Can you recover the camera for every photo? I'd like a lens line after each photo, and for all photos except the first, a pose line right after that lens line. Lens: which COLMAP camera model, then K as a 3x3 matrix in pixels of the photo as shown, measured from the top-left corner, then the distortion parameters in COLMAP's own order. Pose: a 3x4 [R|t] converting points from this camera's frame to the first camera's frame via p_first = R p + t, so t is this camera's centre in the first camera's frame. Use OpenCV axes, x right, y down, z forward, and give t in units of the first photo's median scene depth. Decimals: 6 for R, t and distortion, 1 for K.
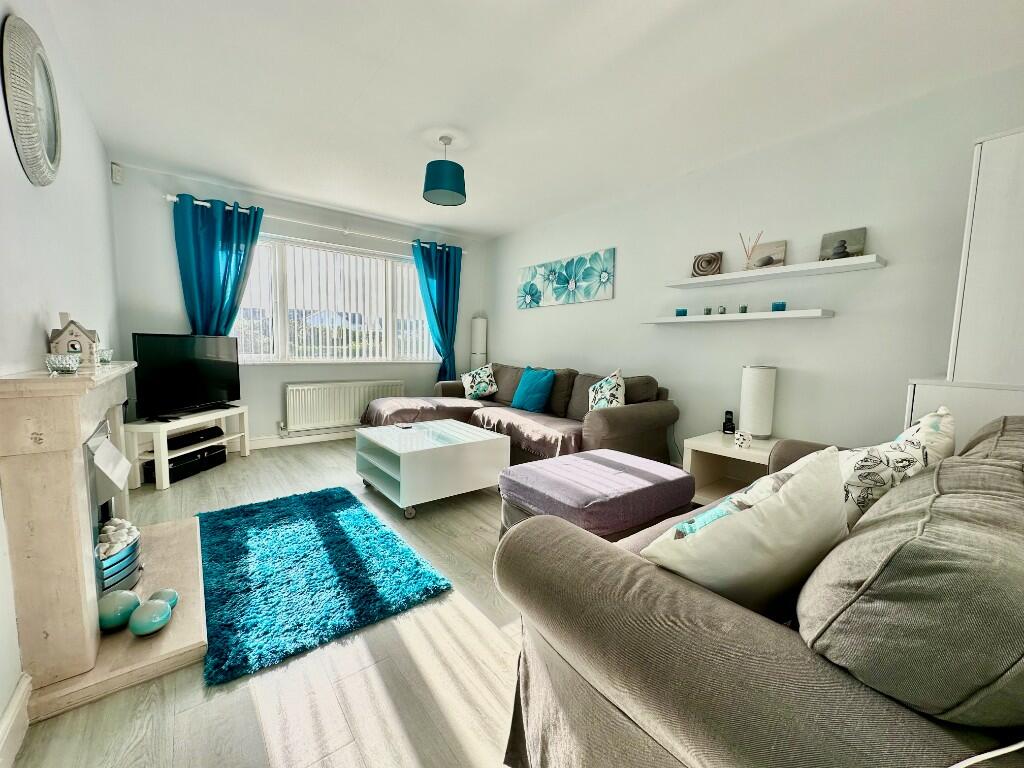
lens RADIAL K [[414.2, 0, 519.9], [0, 414.2, 382.7], [0, 0, 1]] dist [-0.002808, -0.000278]
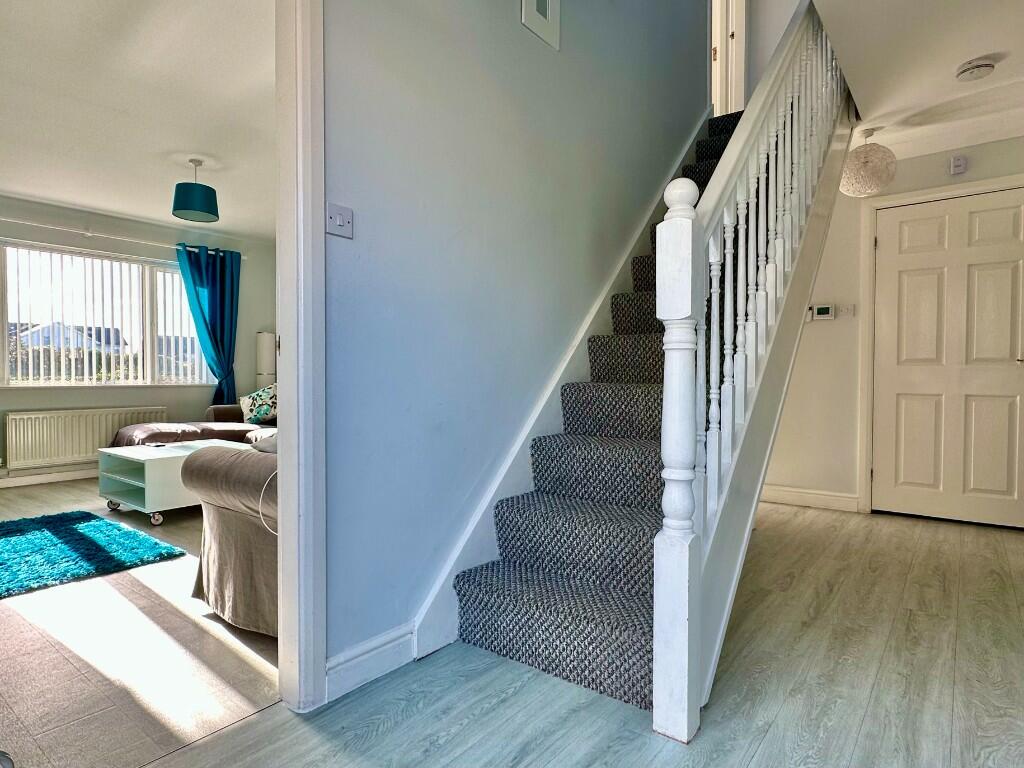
lens RADIAL K [[576.5, 0, 504.6], [0, 576.5, 384.5], [0, 0, 1]] dist [0.001197, 0.004395]
pose [[0.974577, -0.028462, 0.222237, 0.154475], [0.042743, 0.997300, -0.059716, 0.058103], [-0.219937, 0.067697, 0.973162, -0.353138]]
